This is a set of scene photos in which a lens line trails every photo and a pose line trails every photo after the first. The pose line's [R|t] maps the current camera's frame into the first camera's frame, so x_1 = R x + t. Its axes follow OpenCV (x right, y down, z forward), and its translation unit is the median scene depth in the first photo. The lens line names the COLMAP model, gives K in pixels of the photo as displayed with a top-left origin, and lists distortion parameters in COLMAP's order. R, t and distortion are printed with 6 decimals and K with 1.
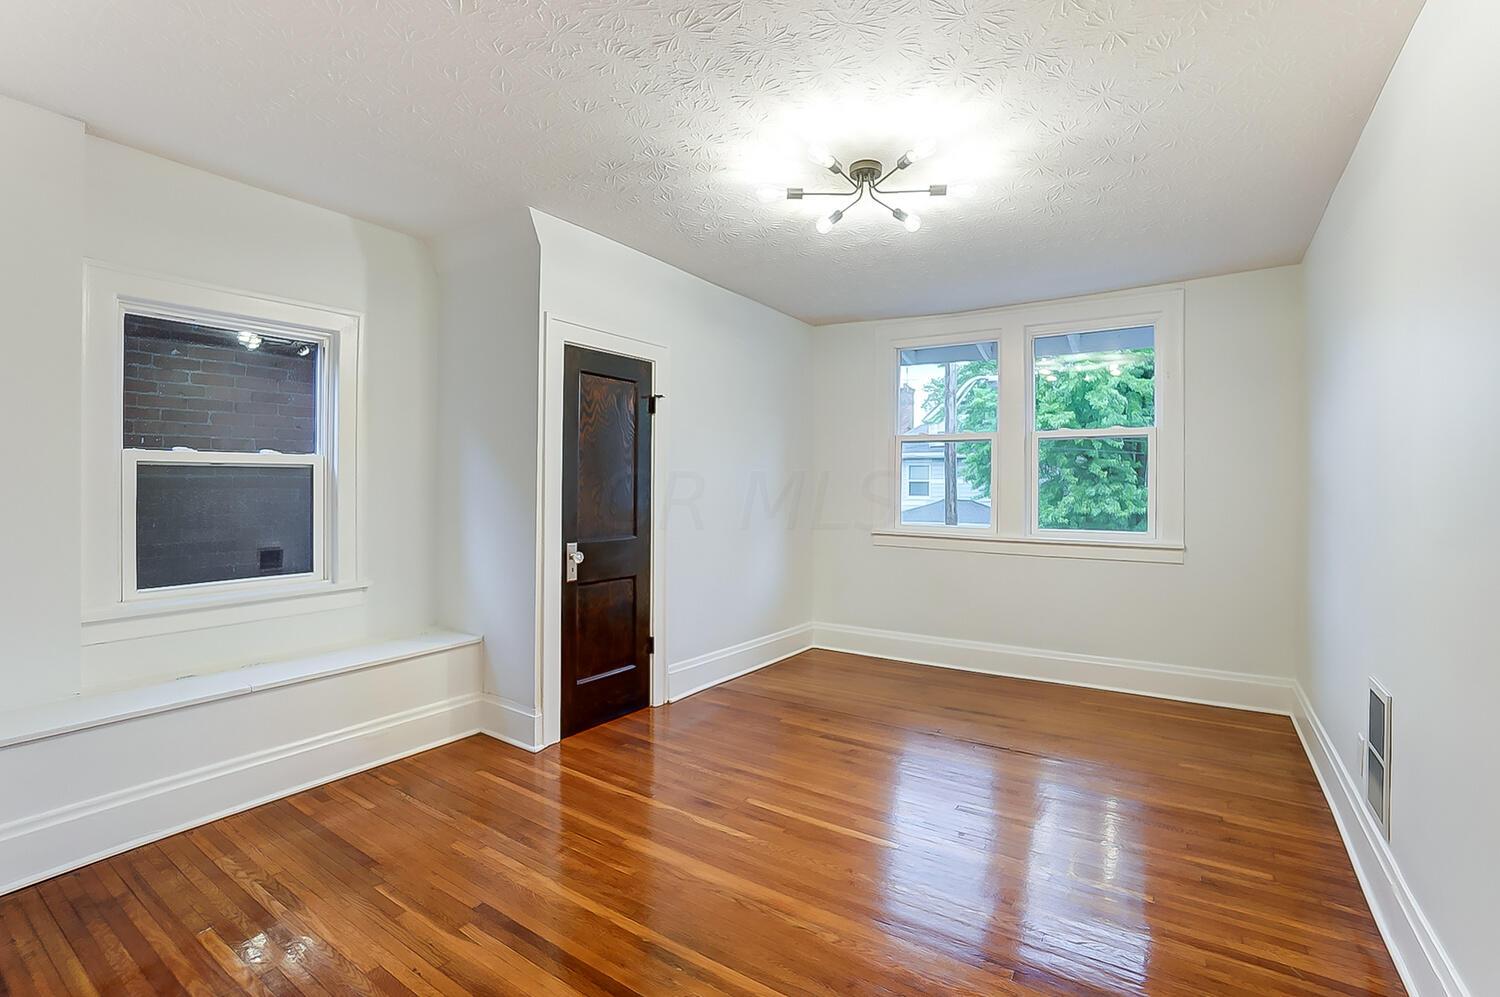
lens RADIAL K [[665.9, 0, 754.8], [0, 665.9, 485.4], [0, 0, 1]] dist [-0.059314, 0.019713]
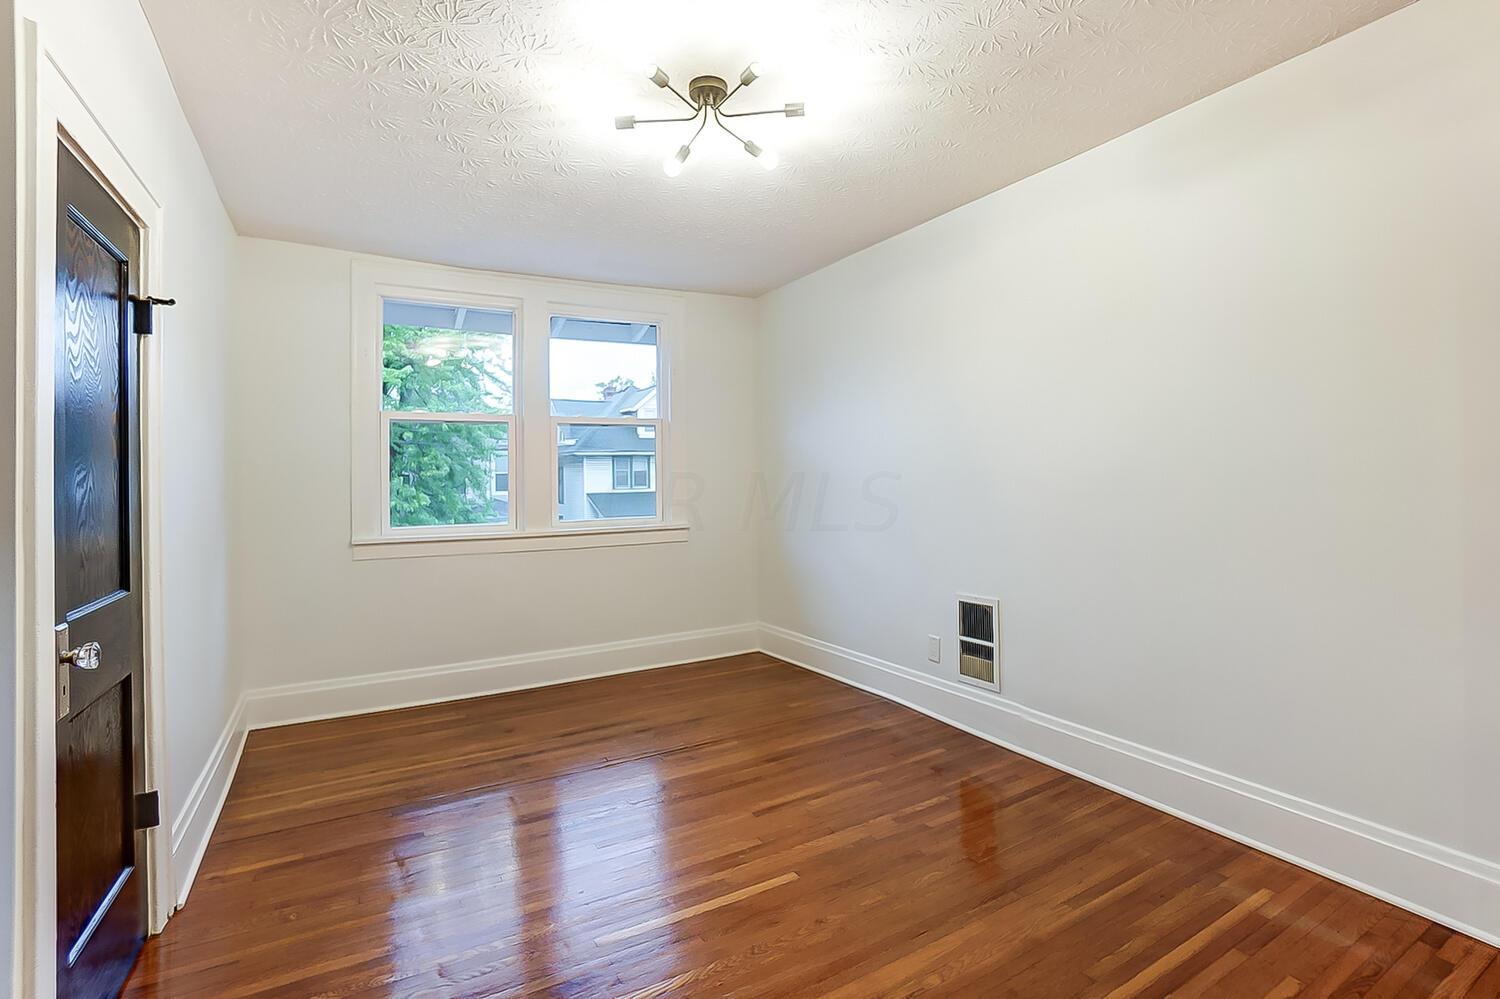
lens RADIAL K [[695.7, 0, 751.9], [0, 695.7, 467.7], [0, 0, 1]] dist [-0.039371, 0.000513]
pose [[0.448636, -0.003891, 0.893706, -0.440151], [0.015215, 0.999879, -0.003285, -0.001824], [-0.893585, 0.015071, 0.448641, 0.421863]]
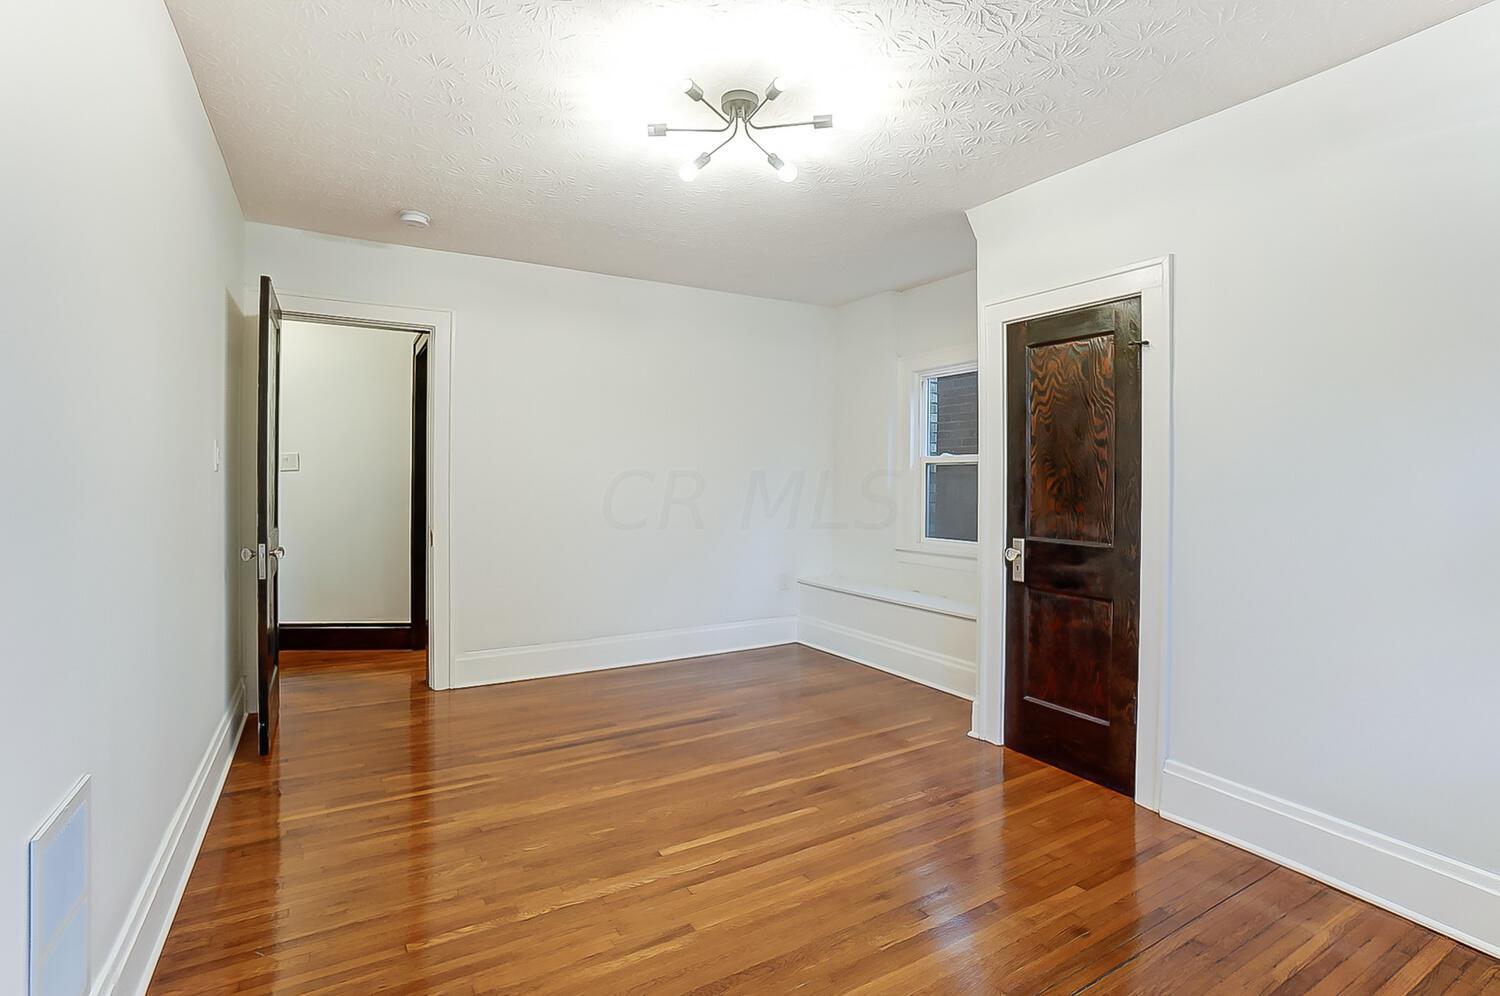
lens RADIAL K [[721.0, 0, 753.8], [0, 721.0, 480.3], [0, 0, 1]] dist [-0.052324, 0.022524]
pose [[-0.430891, -0.004003, -0.902395, 0.740975], [-0.005865, 0.999981, -0.001636, 0.010147], [0.902385, 0.004588, -0.430906, 1.059506]]
